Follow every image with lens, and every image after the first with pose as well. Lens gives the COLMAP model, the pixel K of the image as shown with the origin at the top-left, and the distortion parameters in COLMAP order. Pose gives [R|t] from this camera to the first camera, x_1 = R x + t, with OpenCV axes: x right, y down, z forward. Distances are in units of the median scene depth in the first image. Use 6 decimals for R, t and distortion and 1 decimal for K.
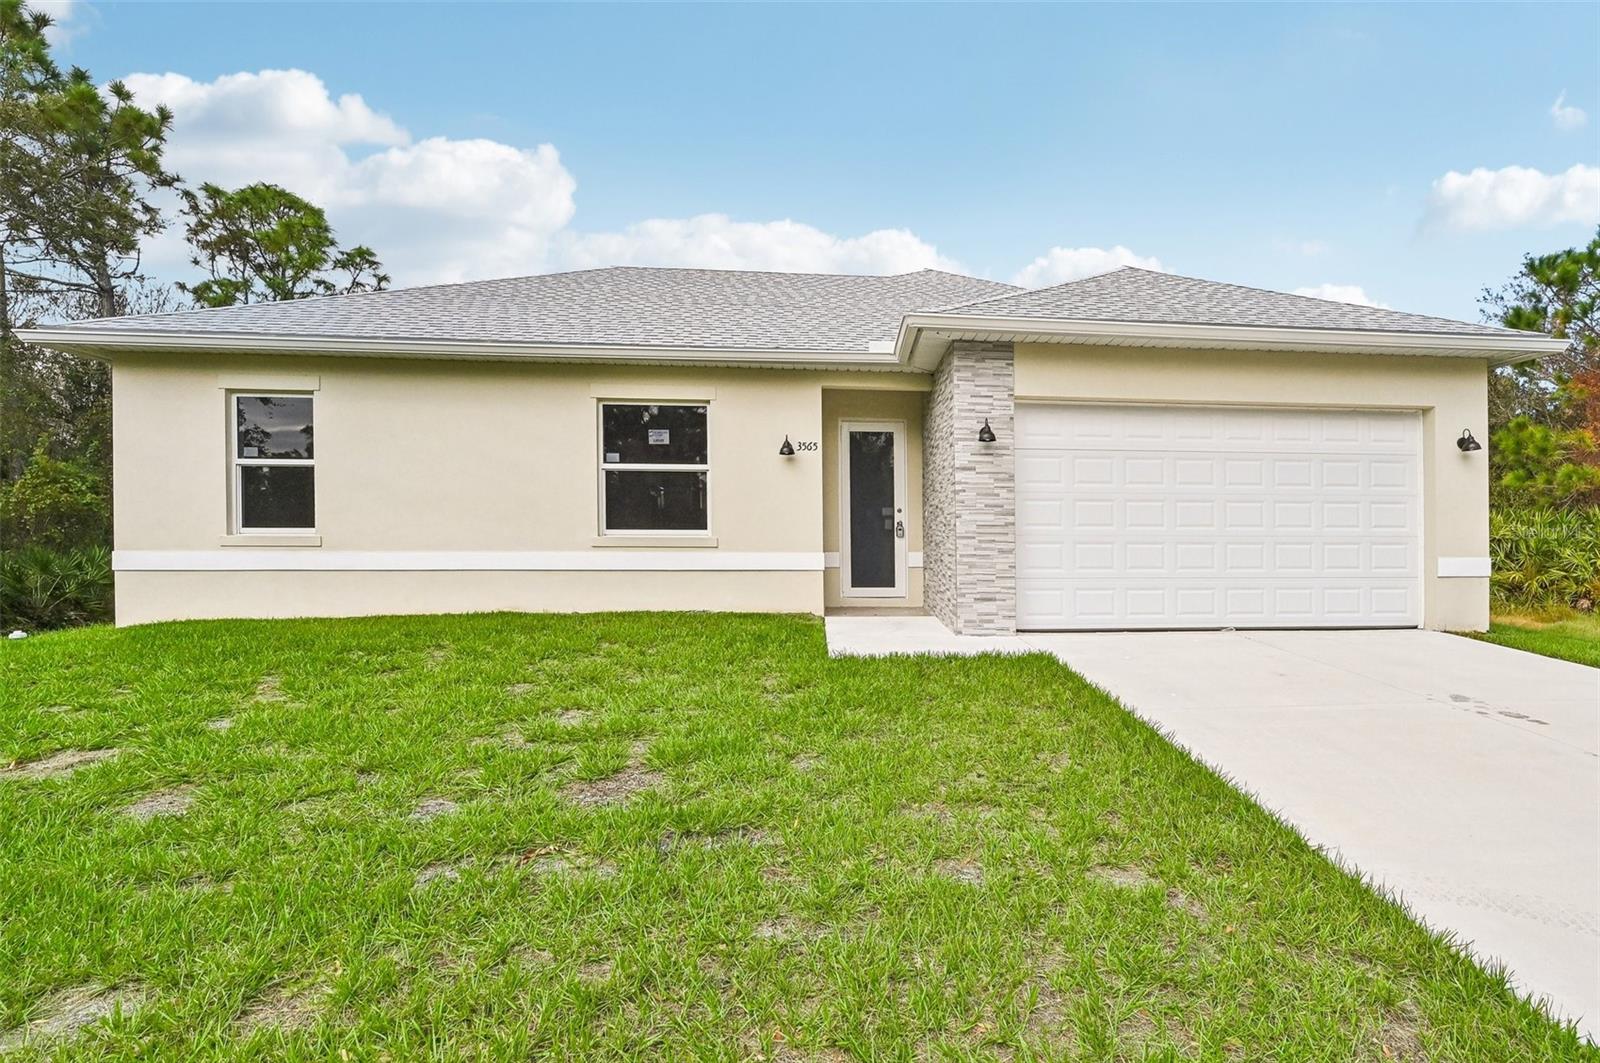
lens RADIAL K [[659.8, 0, 781.4], [0, 659.8, 541.8], [0, 0, 1]] dist [0.010628, 0.000186]
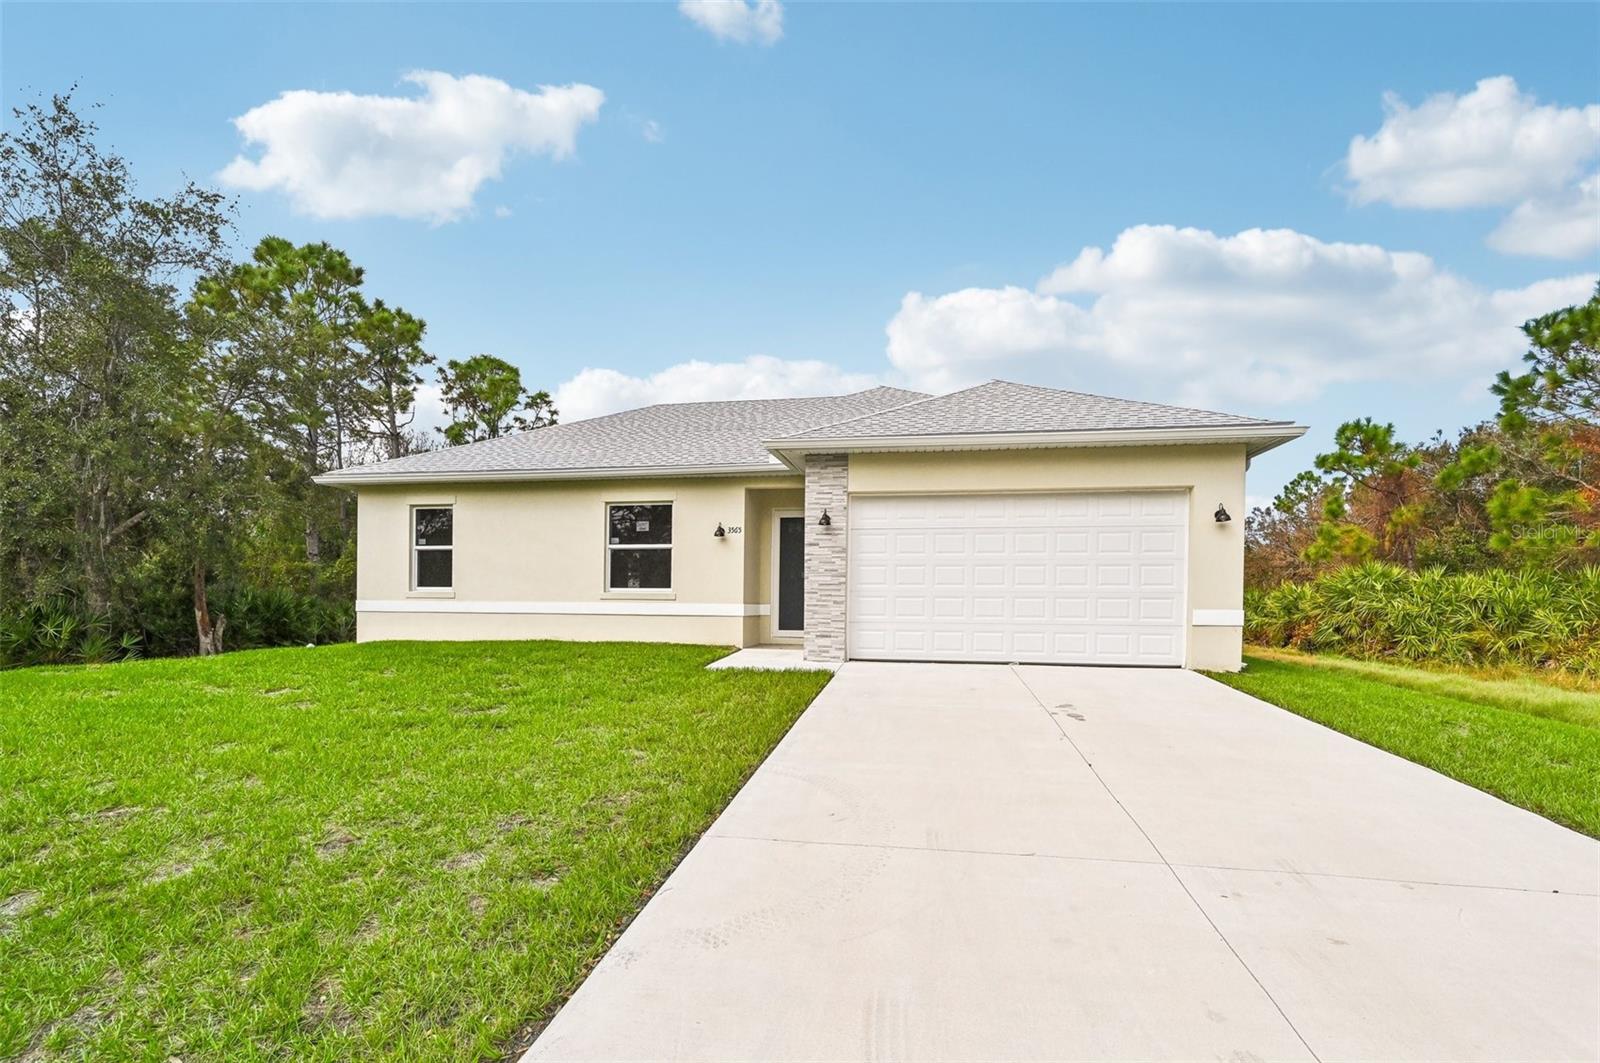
lens RADIAL K [[598.4, 0, 802.2], [0, 598.4, 608.8], [0, 0, 1]] dist [0.000416, -0.000061]
pose [[0.968161, 0.008038, -0.250200, 0.506812], [-0.006627, 0.999957, 0.006481, 0.017474], [0.250242, -0.004617, 0.968172, -0.223722]]
